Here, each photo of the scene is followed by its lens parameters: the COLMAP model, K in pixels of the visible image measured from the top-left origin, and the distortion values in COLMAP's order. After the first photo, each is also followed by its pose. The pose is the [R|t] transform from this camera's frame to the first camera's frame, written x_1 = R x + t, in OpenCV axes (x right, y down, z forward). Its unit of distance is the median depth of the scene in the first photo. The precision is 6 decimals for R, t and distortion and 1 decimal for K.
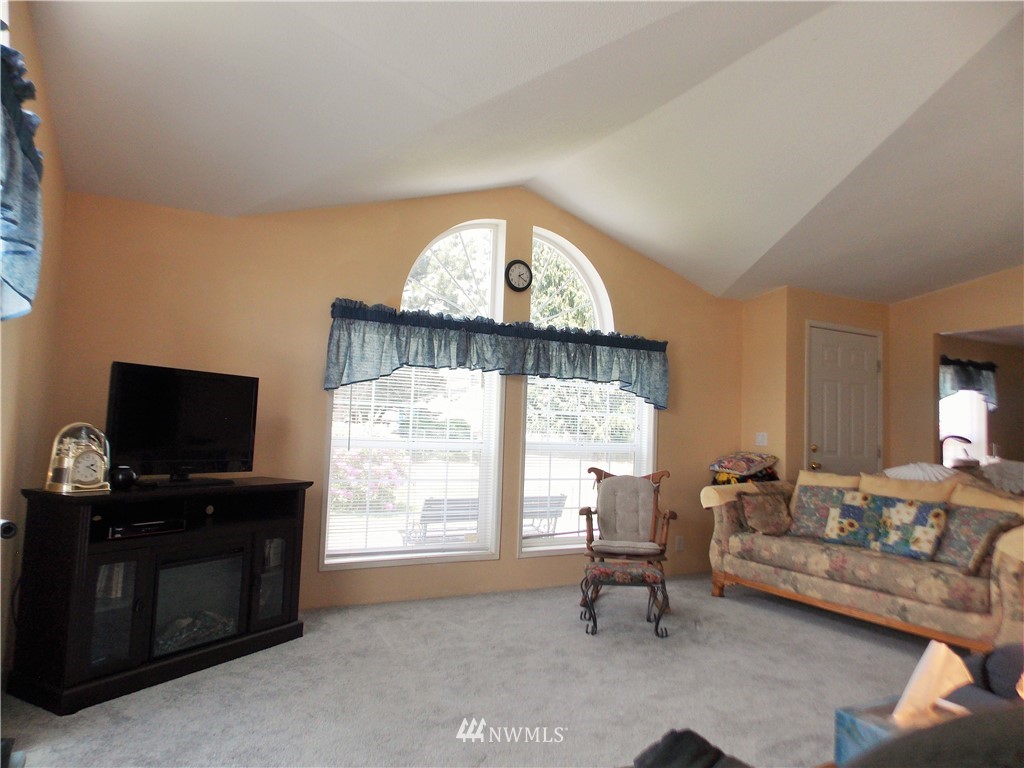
lens RADIAL K [[676.4, 0, 512.0], [0, 676.4, 377.9], [0, 0, 1]] dist [-0.011493, -0.004742]
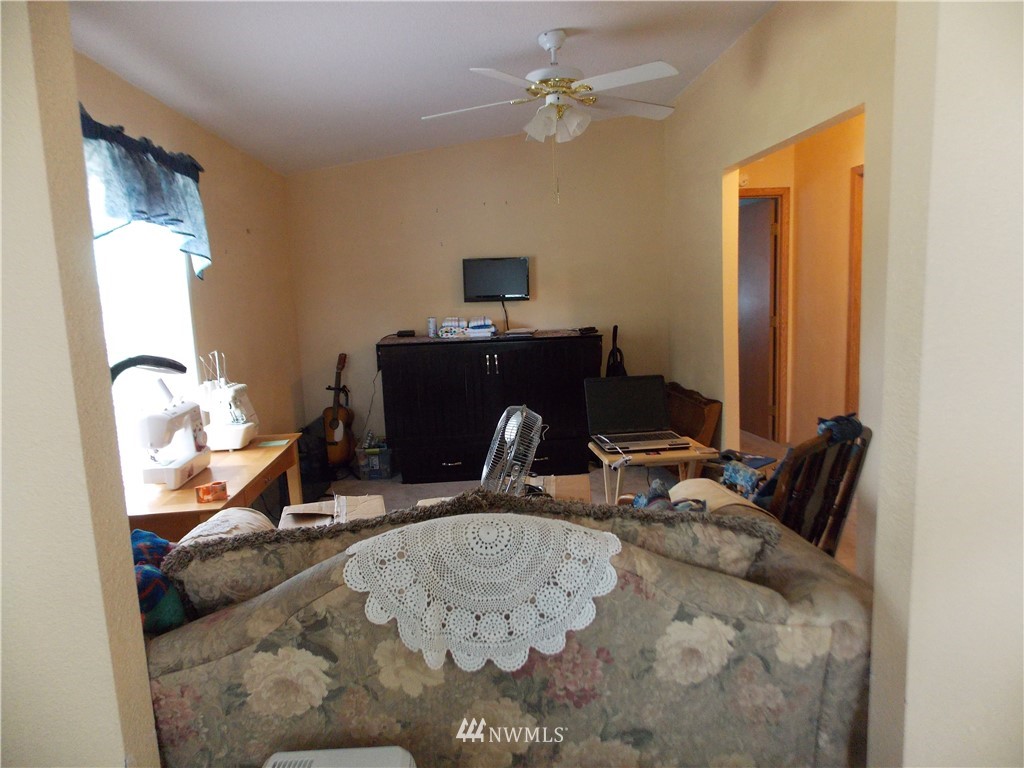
lens RADIAL K [[676.4, 0, 512.7], [0, 676.4, 382.6], [0, 0, 1]] dist [-0.011493, -0.004742]
pose [[0.383806, -0.162739, 0.908961, 0.400437], [-0.026041, 0.982049, 0.186820, 0.031516], [-0.923047, -0.095372, 0.372678, 0.664669]]
